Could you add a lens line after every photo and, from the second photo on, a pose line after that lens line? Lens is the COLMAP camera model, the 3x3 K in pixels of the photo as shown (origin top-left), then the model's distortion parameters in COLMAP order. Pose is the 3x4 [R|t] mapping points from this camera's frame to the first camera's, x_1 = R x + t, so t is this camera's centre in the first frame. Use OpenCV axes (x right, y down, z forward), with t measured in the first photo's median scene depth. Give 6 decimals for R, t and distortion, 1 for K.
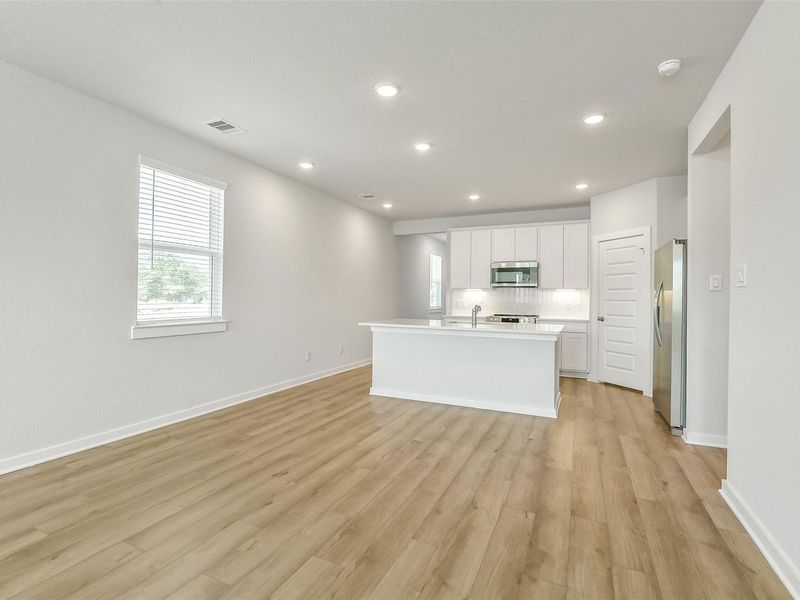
lens RADIAL K [[393.4, 0, 400.8], [0, 393.4, 298.1], [0, 0, 1]] dist [0.000743, -0.004087]
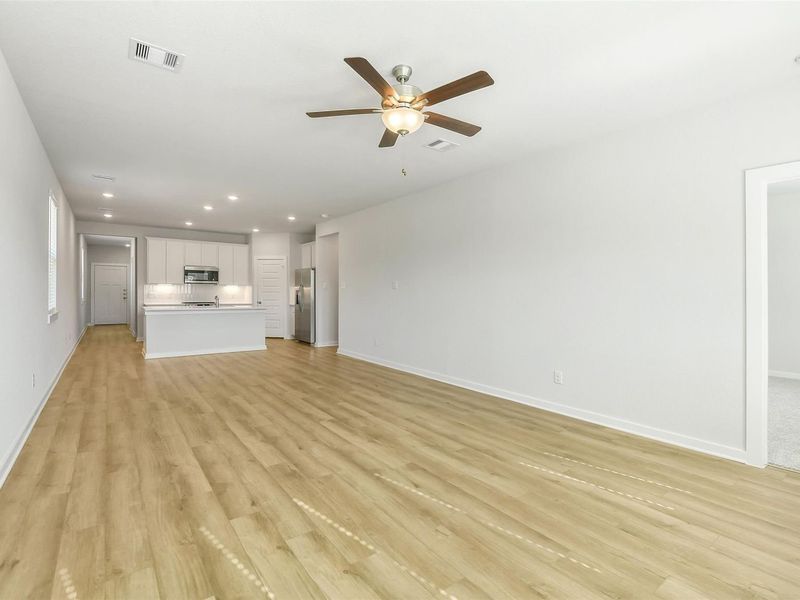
lens RADIAL K [[394.3, 0, 404.0], [0, 394.3, 295.9], [0, 0, 1]] dist [0.000507, -0.002568]
pose [[0.468958, -0.014470, 0.883102, -1.306971], [-0.004582, 0.999812, 0.018815, -0.024785], [-0.883209, -0.012869, 0.468804, -0.730665]]
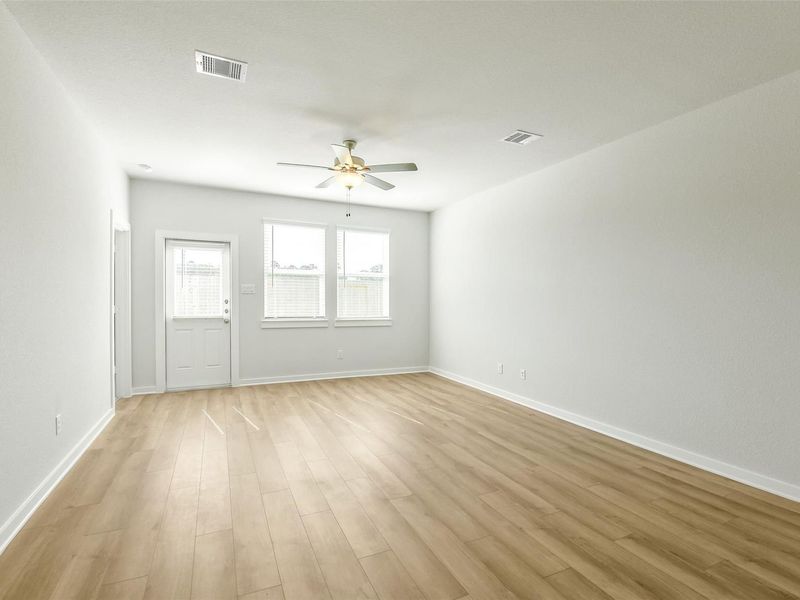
lens RADIAL K [[393.4, 0, 399.5], [0, 393.4, 302.2], [0, 0, 1]] dist [0.000743, -0.004087]
pose [[-0.645268, -0.011890, -0.763864, 0.171840], [-0.017895, 0.999840, -0.000446, -0.014002], [0.763747, 0.013382, -0.645377, 0.475005]]
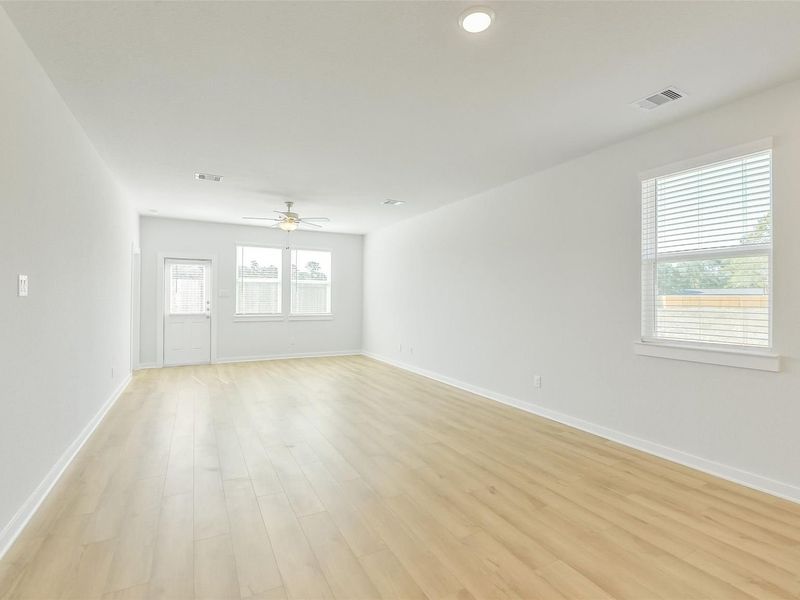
lens RADIAL K [[393.4, 0, 398.8], [0, 393.4, 286.1], [0, 0, 1]] dist [0.000743, -0.004087]
pose [[-0.610511, -0.039903, -0.791002, 0.517369], [-0.013357, 0.999107, -0.040092, -0.022266], [0.791895, -0.013911, -0.610499, 1.134233]]
